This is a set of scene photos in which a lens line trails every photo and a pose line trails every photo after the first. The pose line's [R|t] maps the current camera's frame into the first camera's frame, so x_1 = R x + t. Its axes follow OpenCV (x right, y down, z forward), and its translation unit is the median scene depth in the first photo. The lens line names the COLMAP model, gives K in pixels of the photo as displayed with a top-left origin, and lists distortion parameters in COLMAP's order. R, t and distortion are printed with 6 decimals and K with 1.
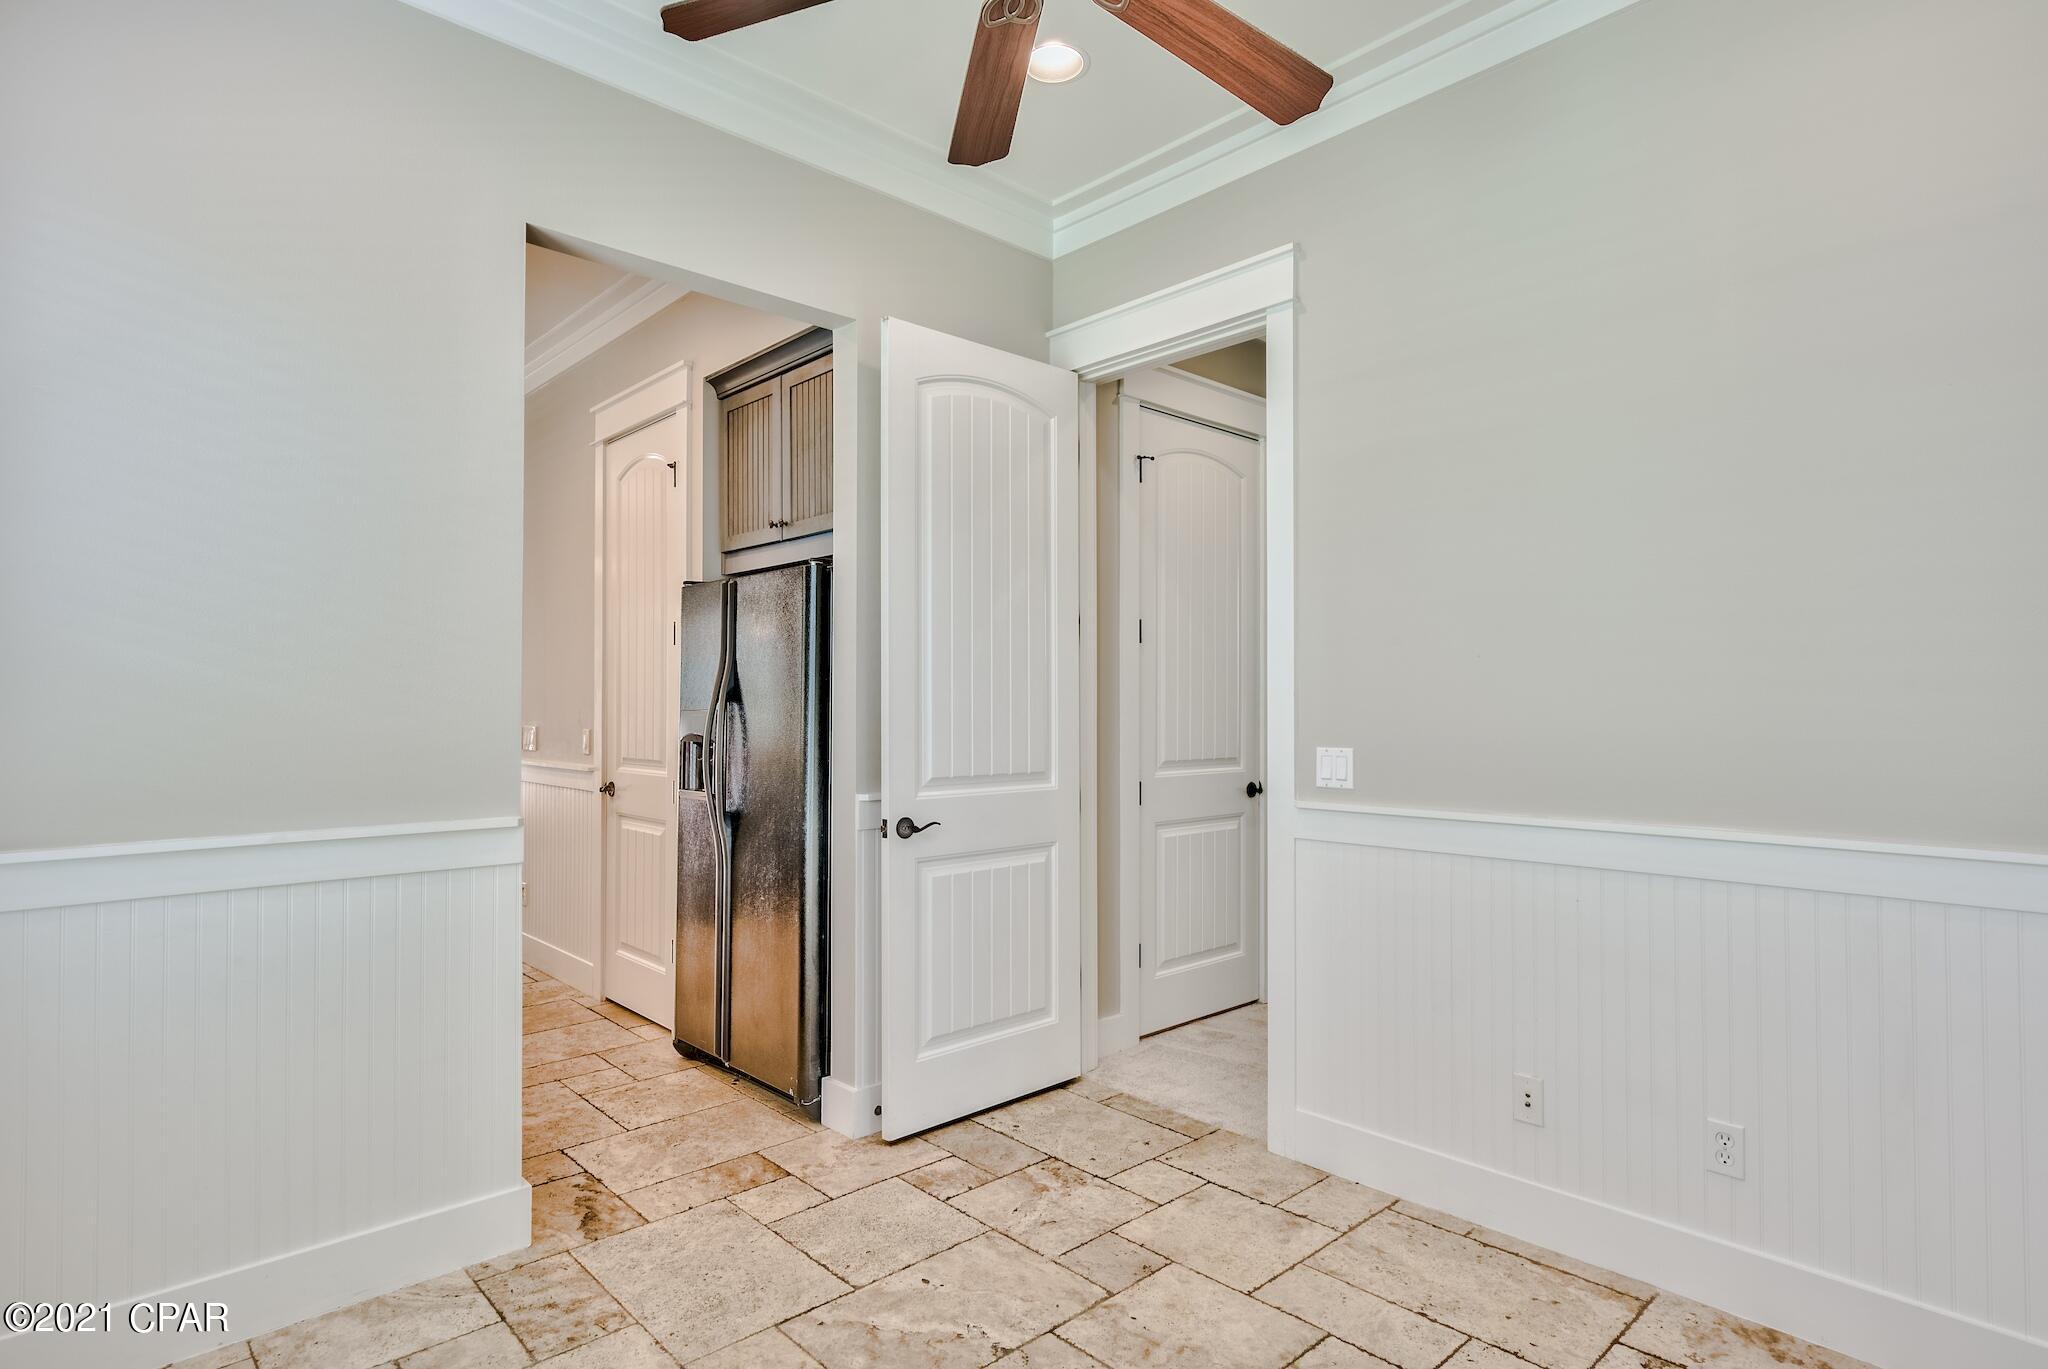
lens RADIAL K [[1053.7, 0, 1024.0], [0, 1053.7, 684.5], [0, 0, 1]] dist [0.001120, 0.000014]
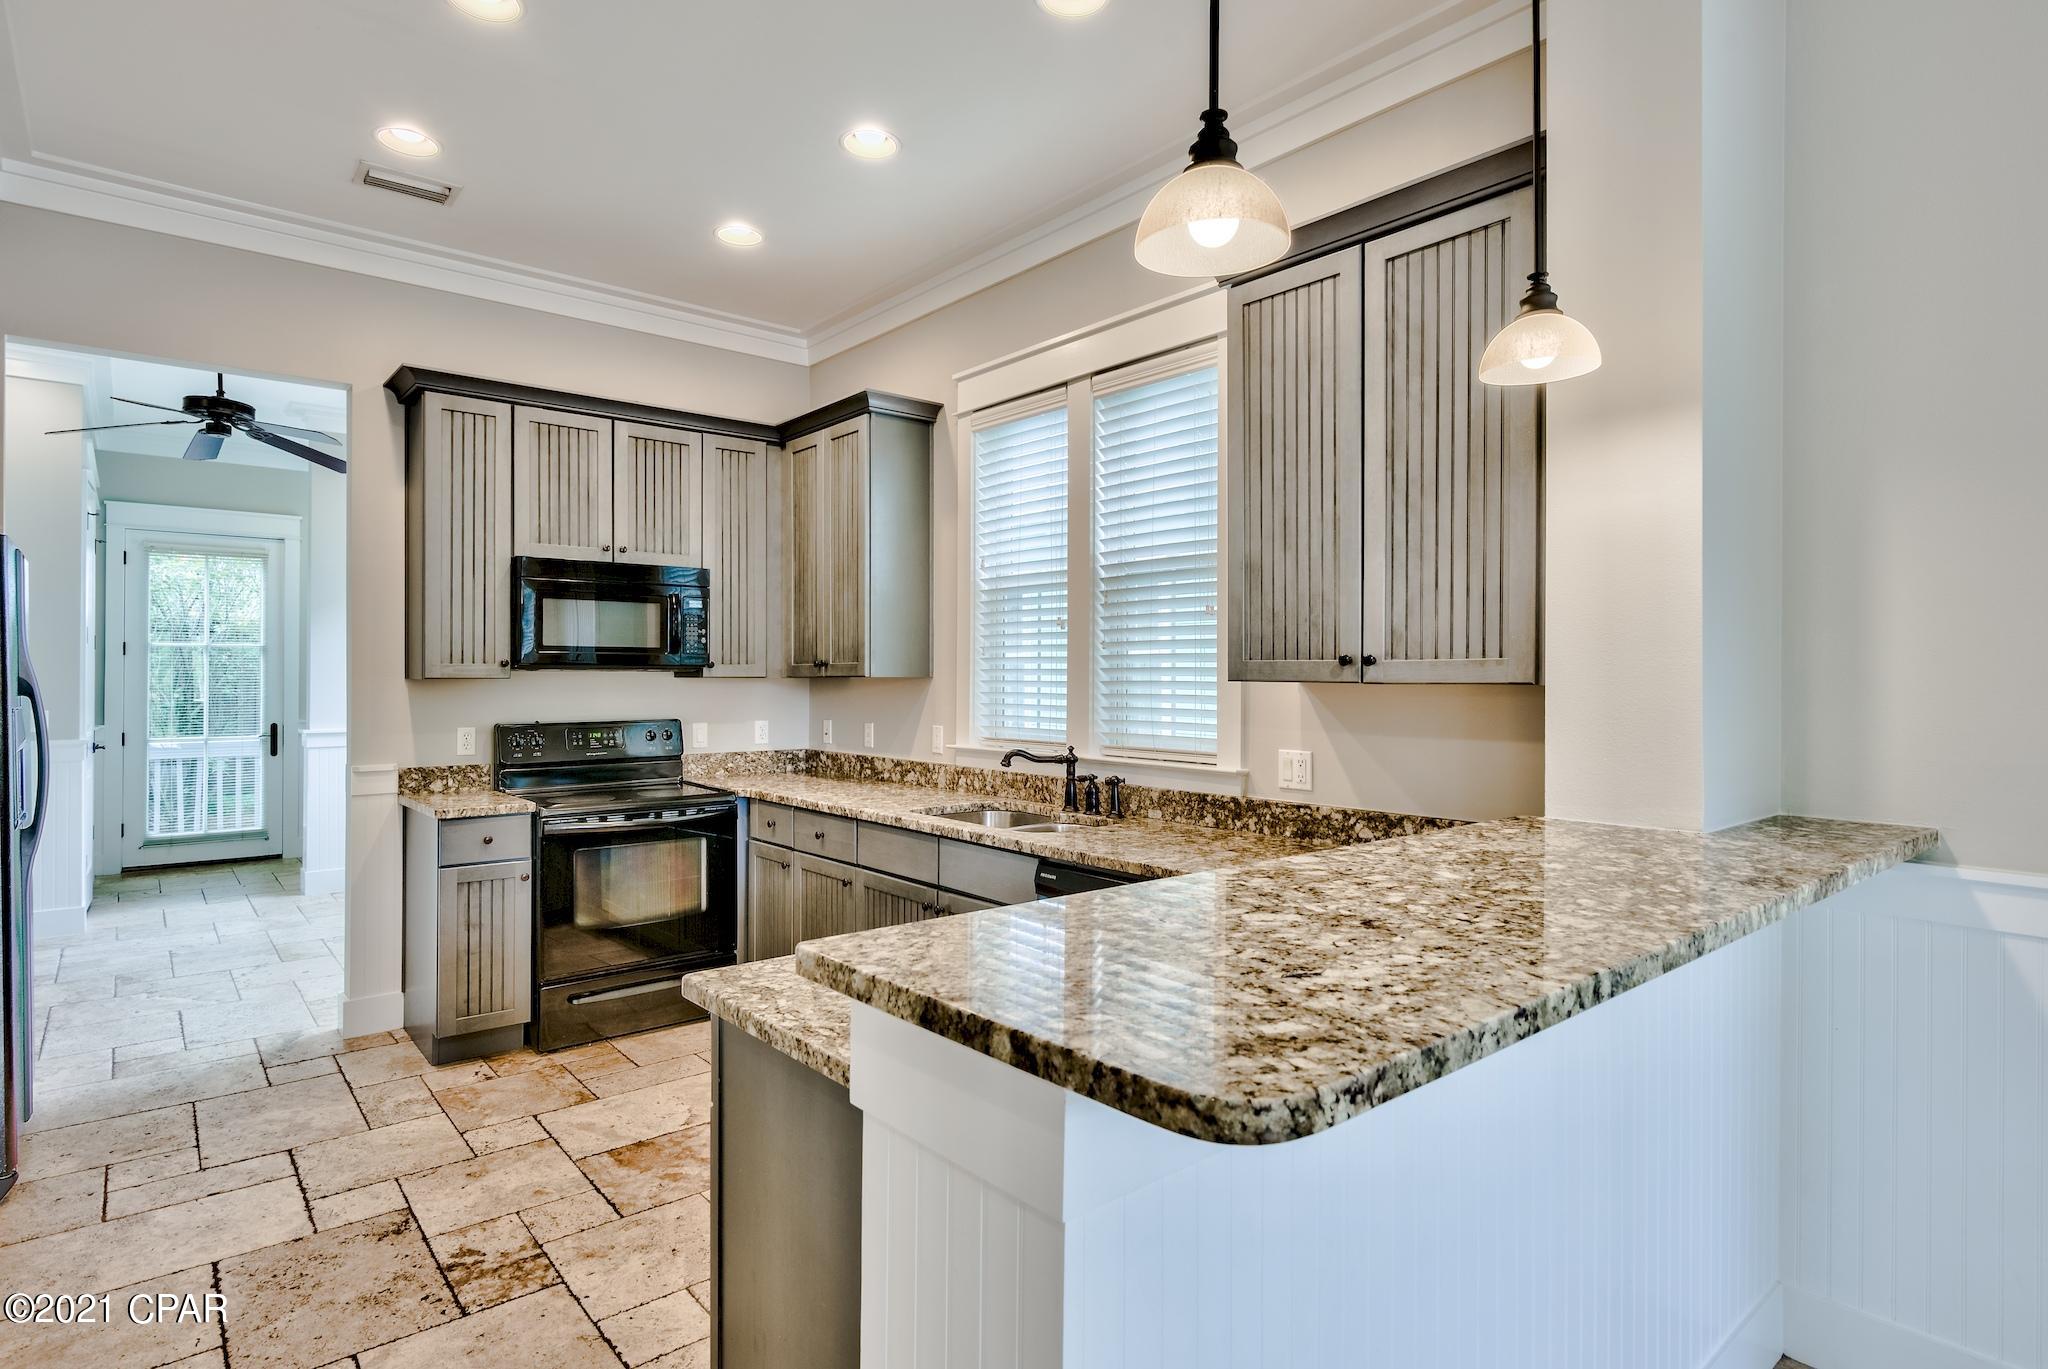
lens RADIAL K [[1038.9, 0, 1024.0], [0, 1038.9, 684.5], [0, 0, 1]] dist [-0.001989, 0.000226]
pose [[-0.998385, -0.002848, 0.056737, -1.152054], [-0.002487, 0.999976, 0.006421, -0.000023], [-0.056754, 0.006269, -0.998368, 1.815359]]
